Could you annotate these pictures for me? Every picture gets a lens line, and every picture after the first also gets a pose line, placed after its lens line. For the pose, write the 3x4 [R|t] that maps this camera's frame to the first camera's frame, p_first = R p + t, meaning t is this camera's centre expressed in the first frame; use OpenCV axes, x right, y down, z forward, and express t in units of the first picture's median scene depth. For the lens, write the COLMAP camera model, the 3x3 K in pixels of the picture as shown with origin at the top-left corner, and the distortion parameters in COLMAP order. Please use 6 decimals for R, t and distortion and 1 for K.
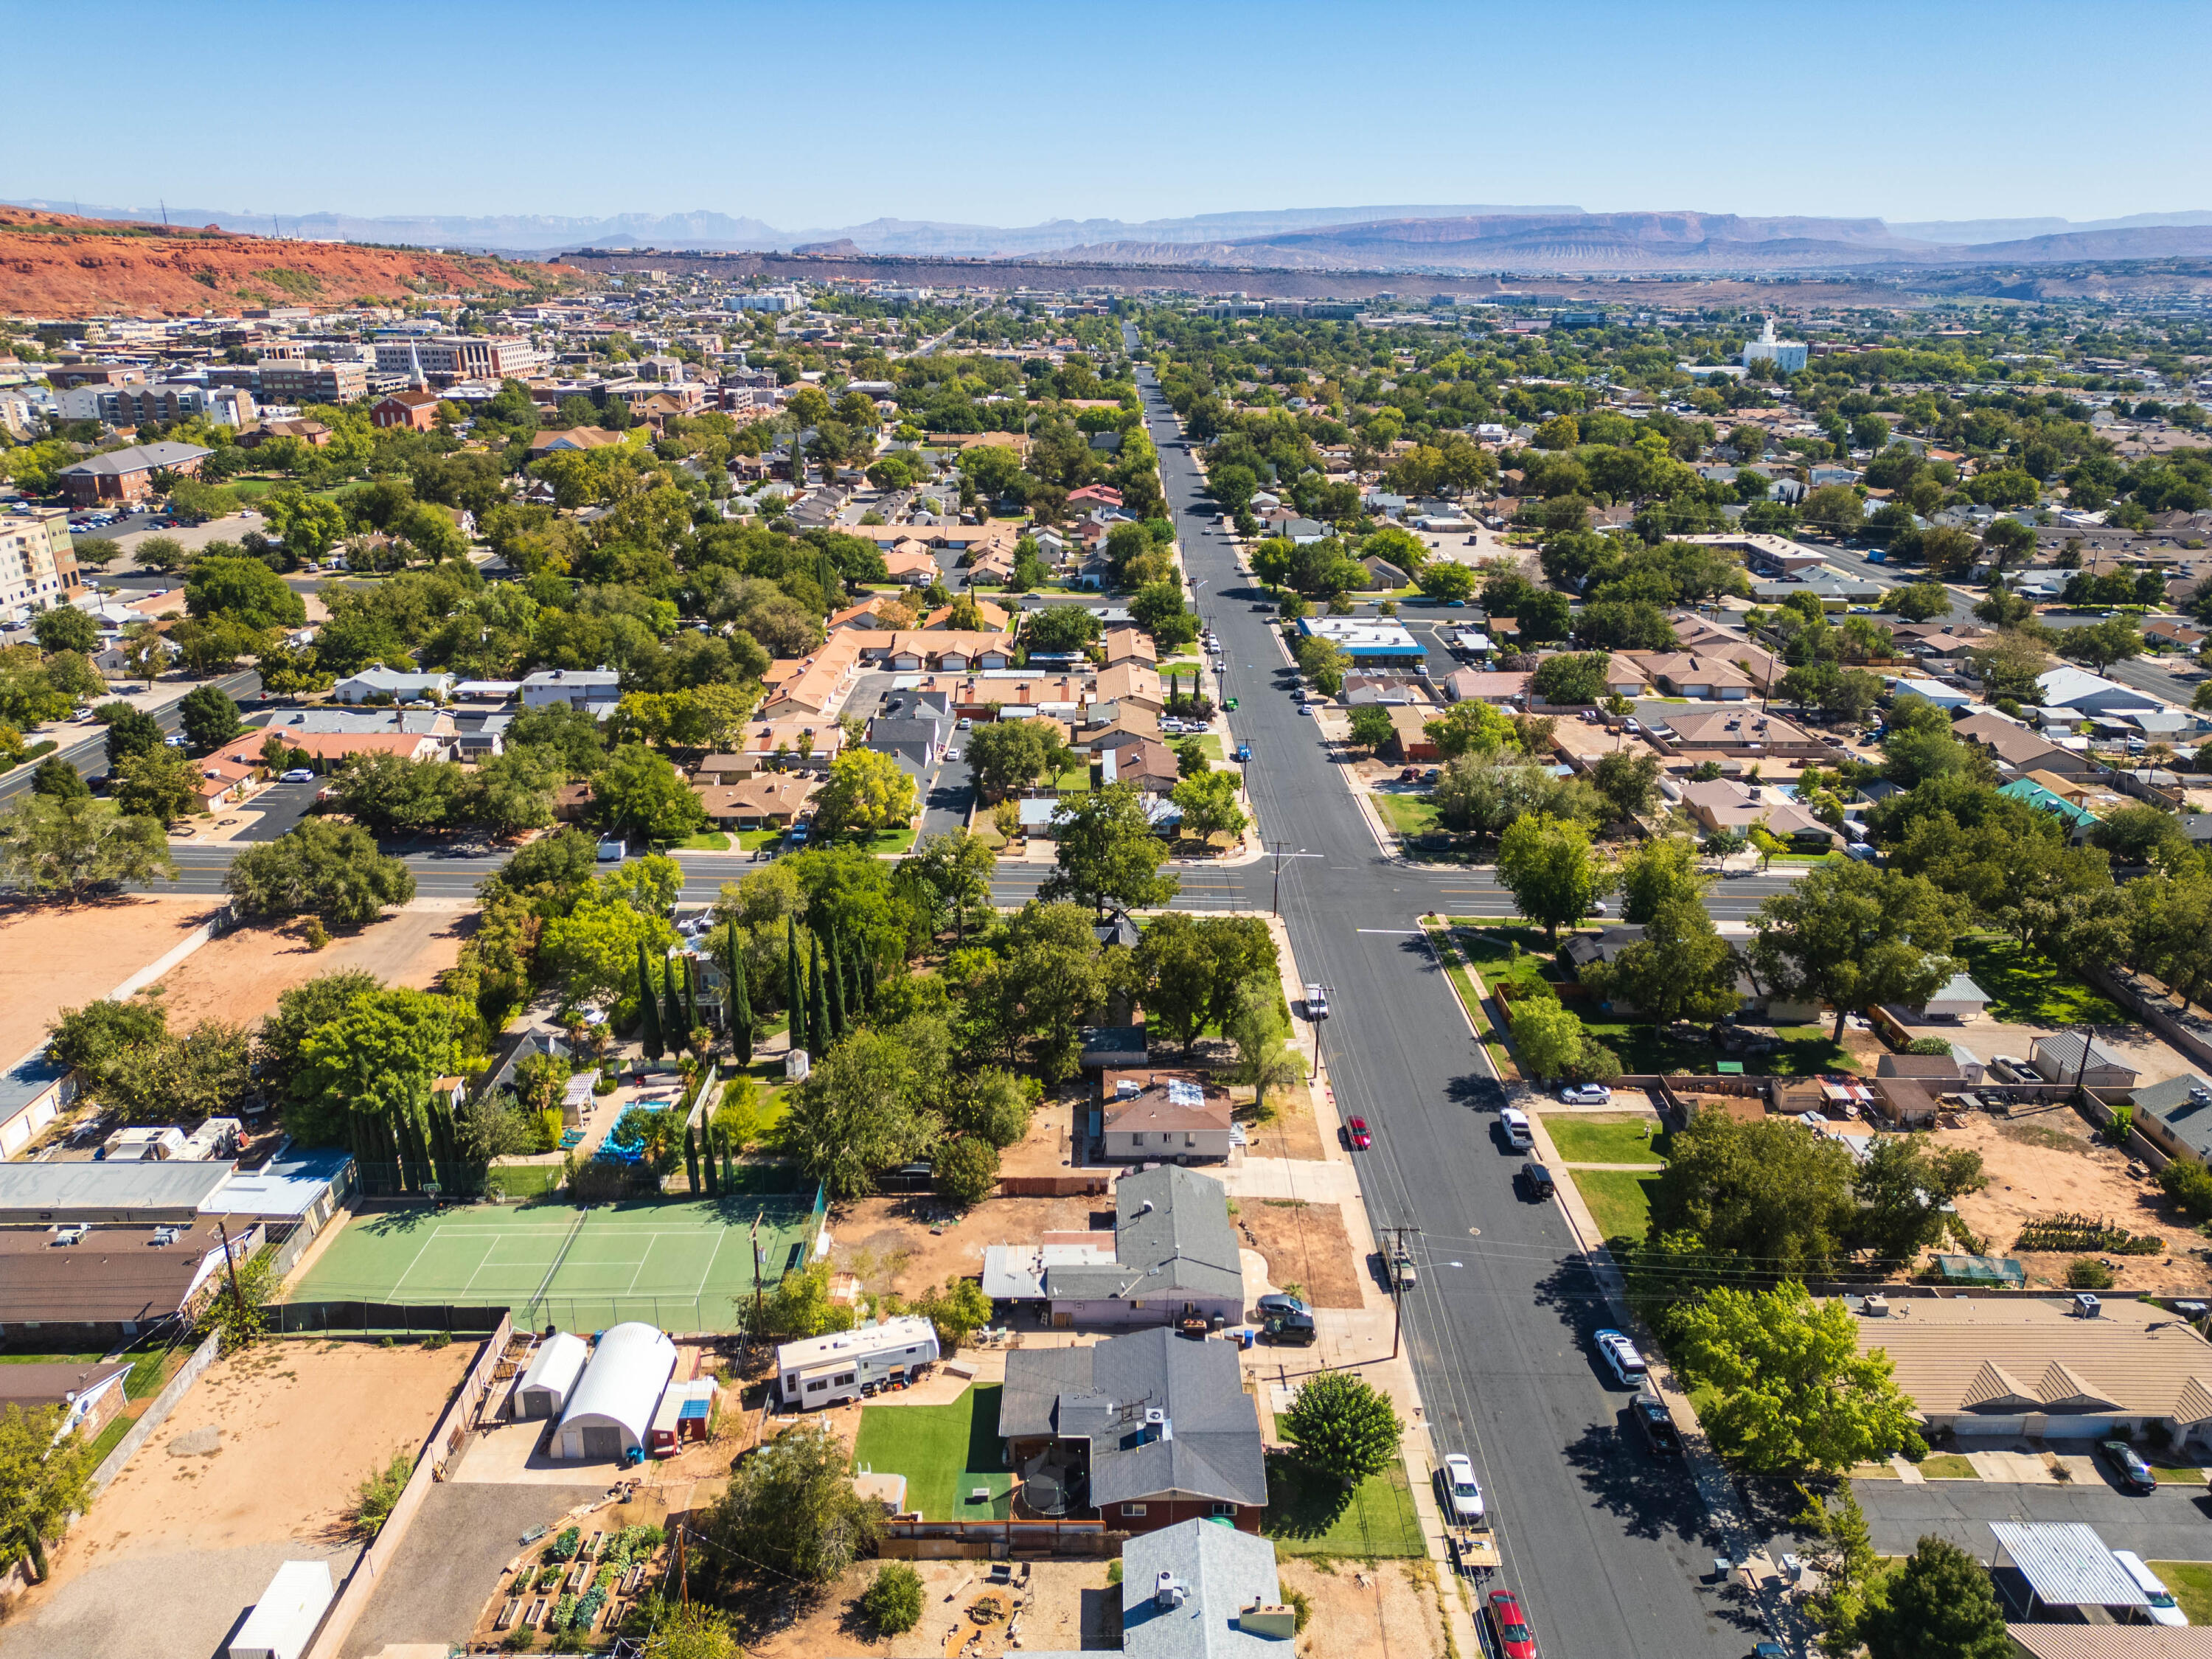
lens RADIAL K [[1547.8, 0, 1111.0], [0, 1547.8, 830.3], [0, 0, 1]] dist [0.083821, -0.085628]
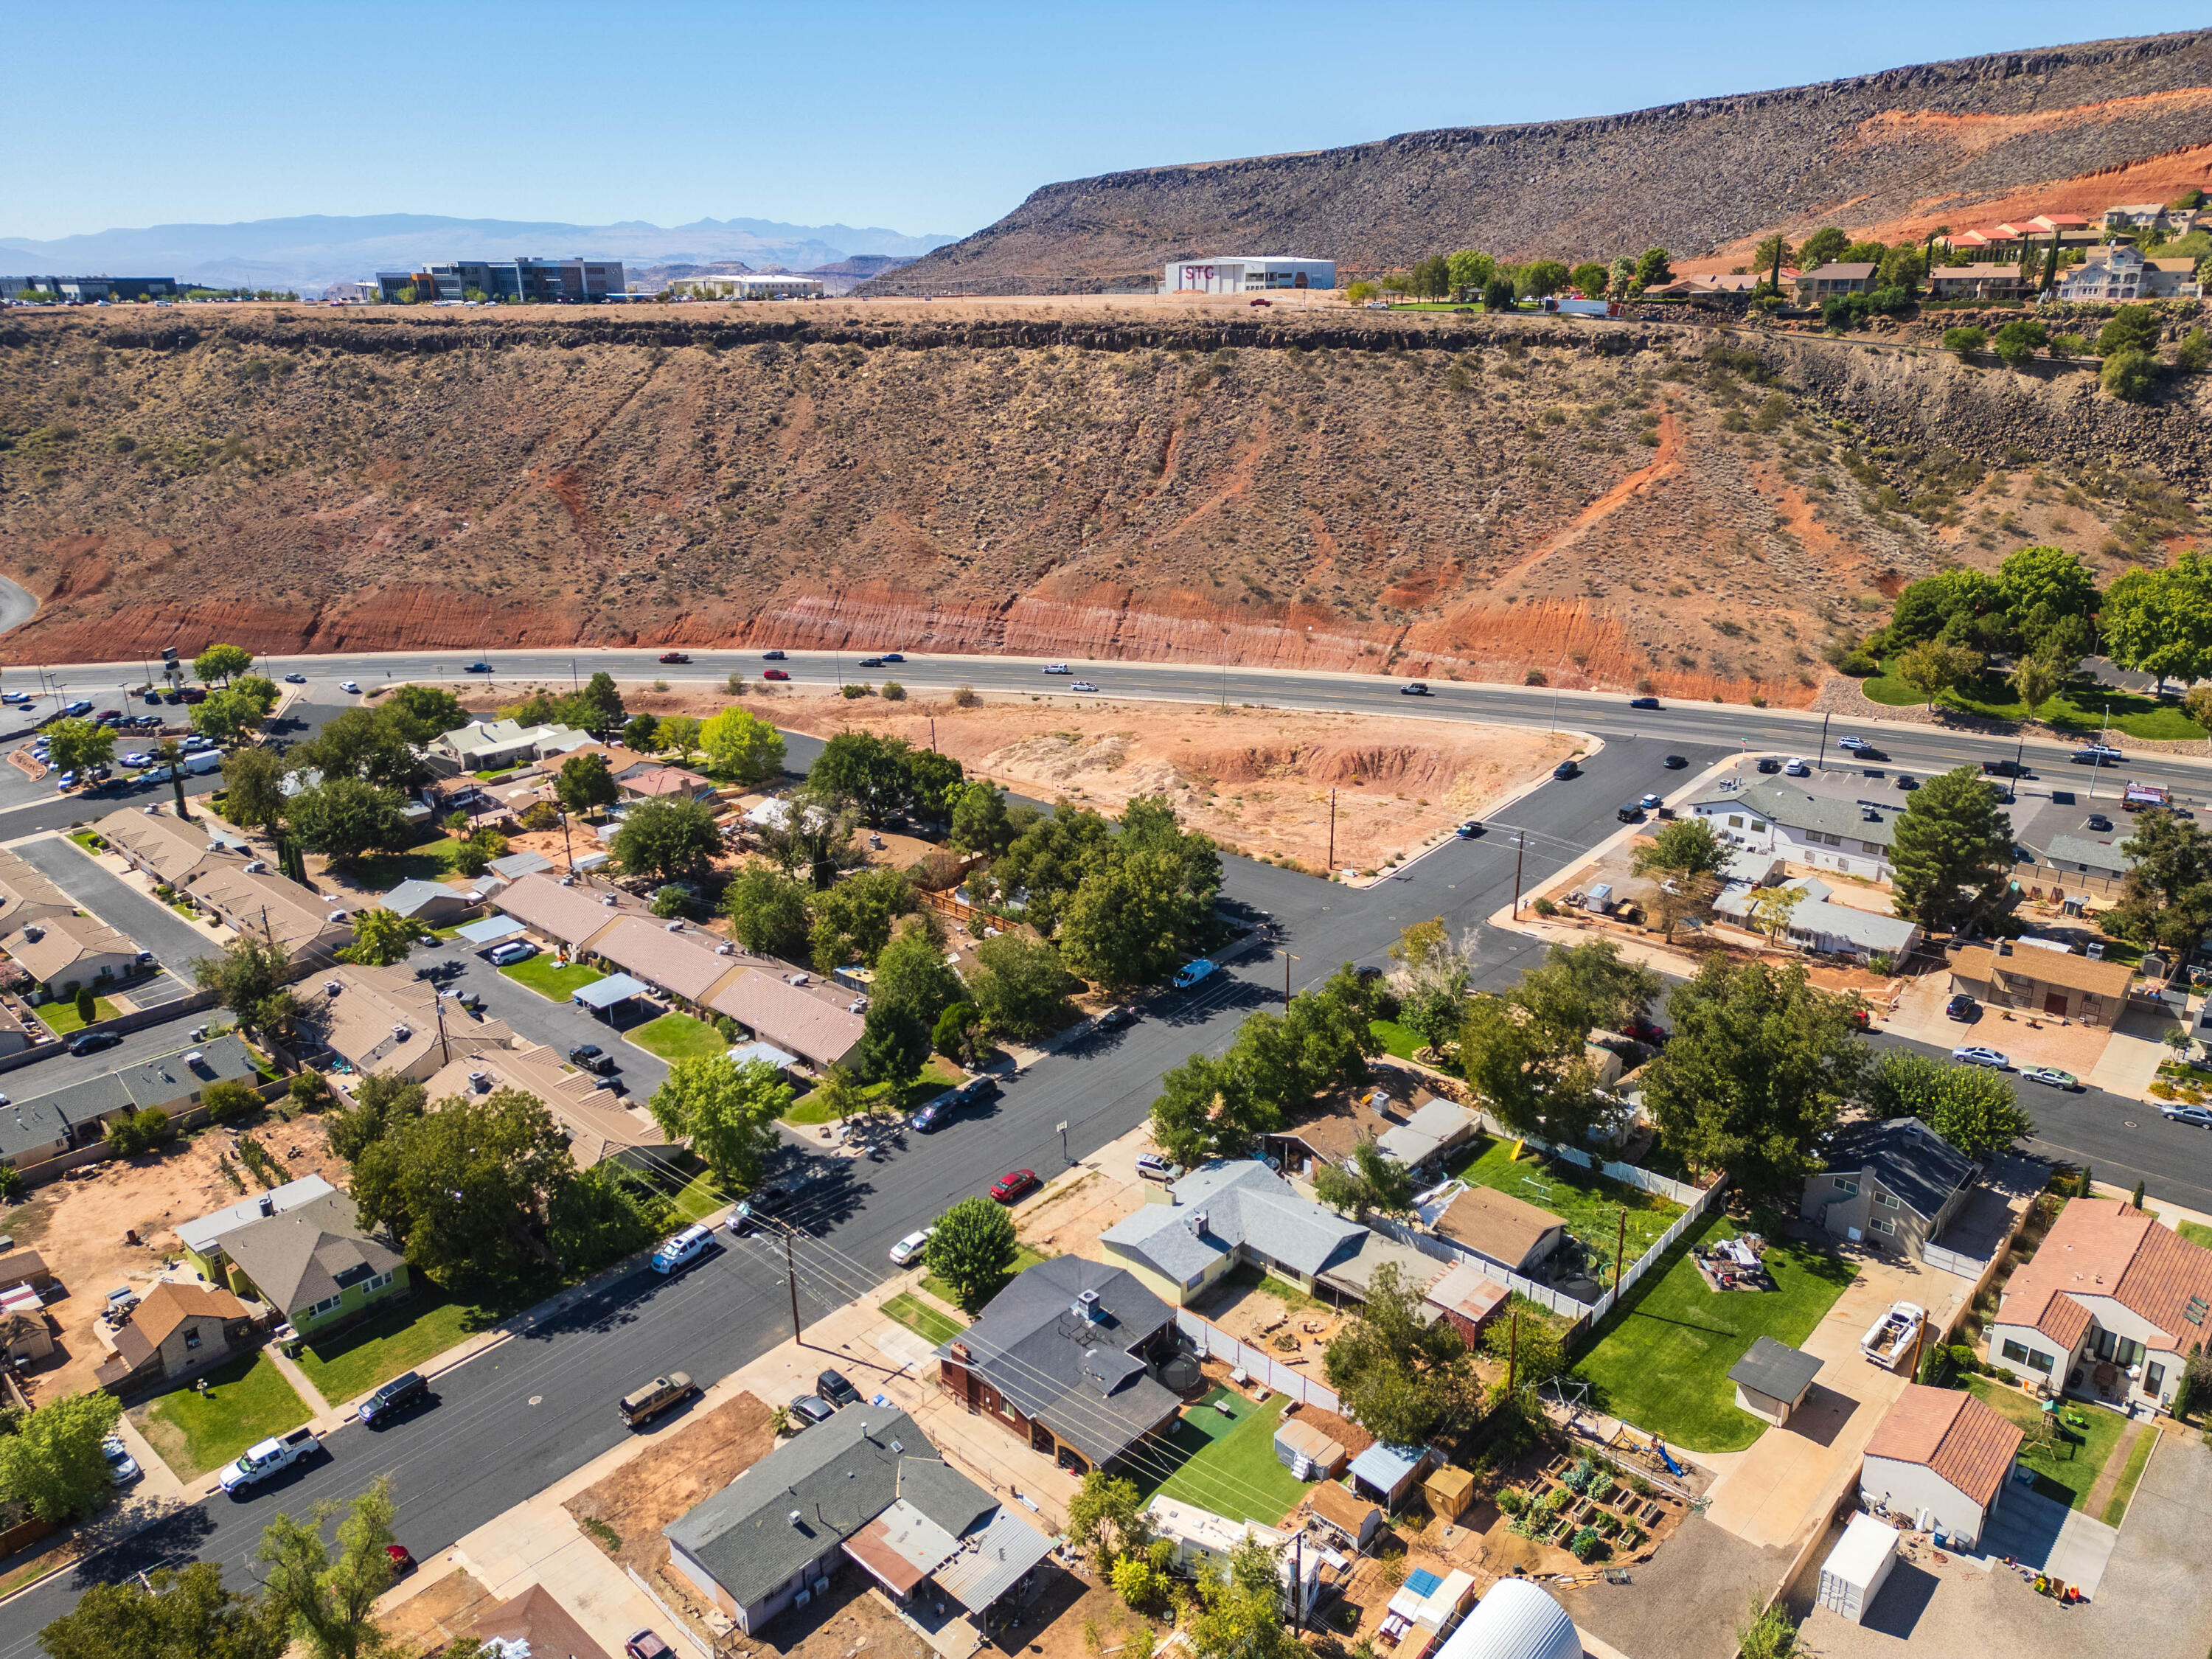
lens RADIAL K [[1547.8, 0, 1111.0], [0, 1547.8, 830.3], [0, 0, 1]] dist [0.083821, -0.085628]
pose [[-0.733953, -0.221783, 0.641970, -0.453772], [0.241969, 0.797789, 0.552253, -0.370047], [-0.634637, 0.560664, -0.531875, 0.999273]]
